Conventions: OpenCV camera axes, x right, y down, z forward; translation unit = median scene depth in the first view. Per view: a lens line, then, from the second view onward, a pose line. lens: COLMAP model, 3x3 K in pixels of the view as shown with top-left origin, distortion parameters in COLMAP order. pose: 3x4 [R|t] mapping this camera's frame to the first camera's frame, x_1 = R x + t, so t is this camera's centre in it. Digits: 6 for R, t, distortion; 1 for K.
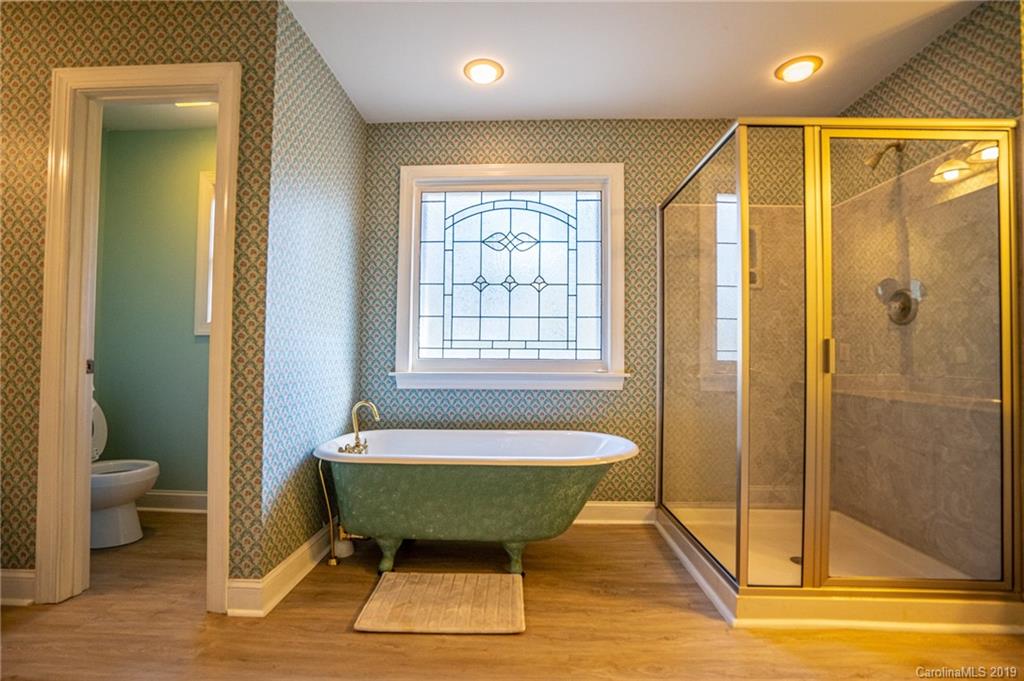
lens RADIAL K [[466.7, 0, 516.1], [0, 466.7, 344.0], [0, 0, 1]] dist [-0.071831, 0.025461]
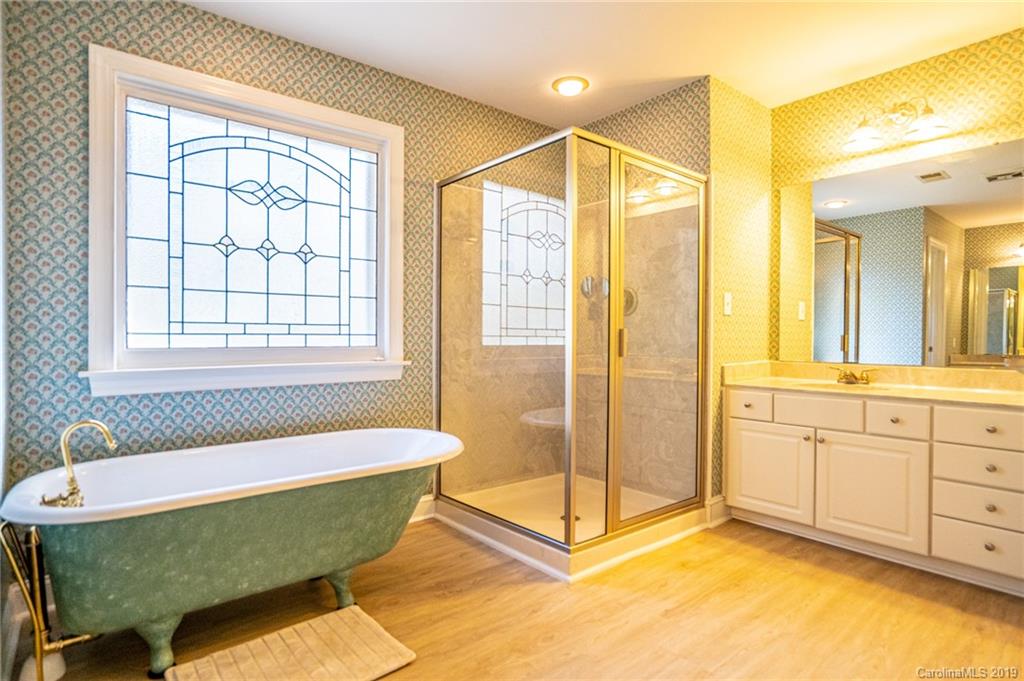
lens RADIAL K [[527.9, 0, 515.6], [0, 527.9, 342.3], [0, 0, 1]] dist [-0.054089, 0.029150]
pose [[0.749906, -0.012387, 0.661429, -0.286738], [-0.013255, 0.999343, 0.033742, -0.011372], [-0.661412, -0.034071, 0.749249, 0.077456]]
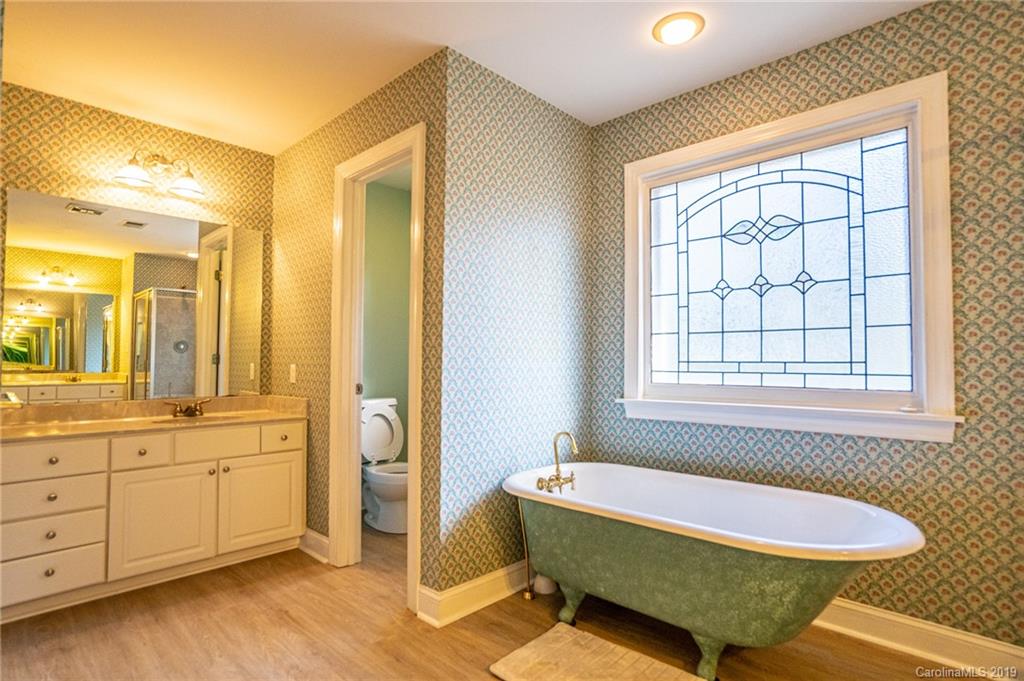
lens RADIAL K [[527.9, 0, 515.6], [0, 527.9, 342.3], [0, 0, 1]] dist [-0.054089, 0.029150]
pose [[0.746115, -0.027714, -0.665240, 0.254656], [0.017590, 0.999605, -0.021915, -0.028237], [0.665584, 0.004650, 0.746308, 0.113842]]
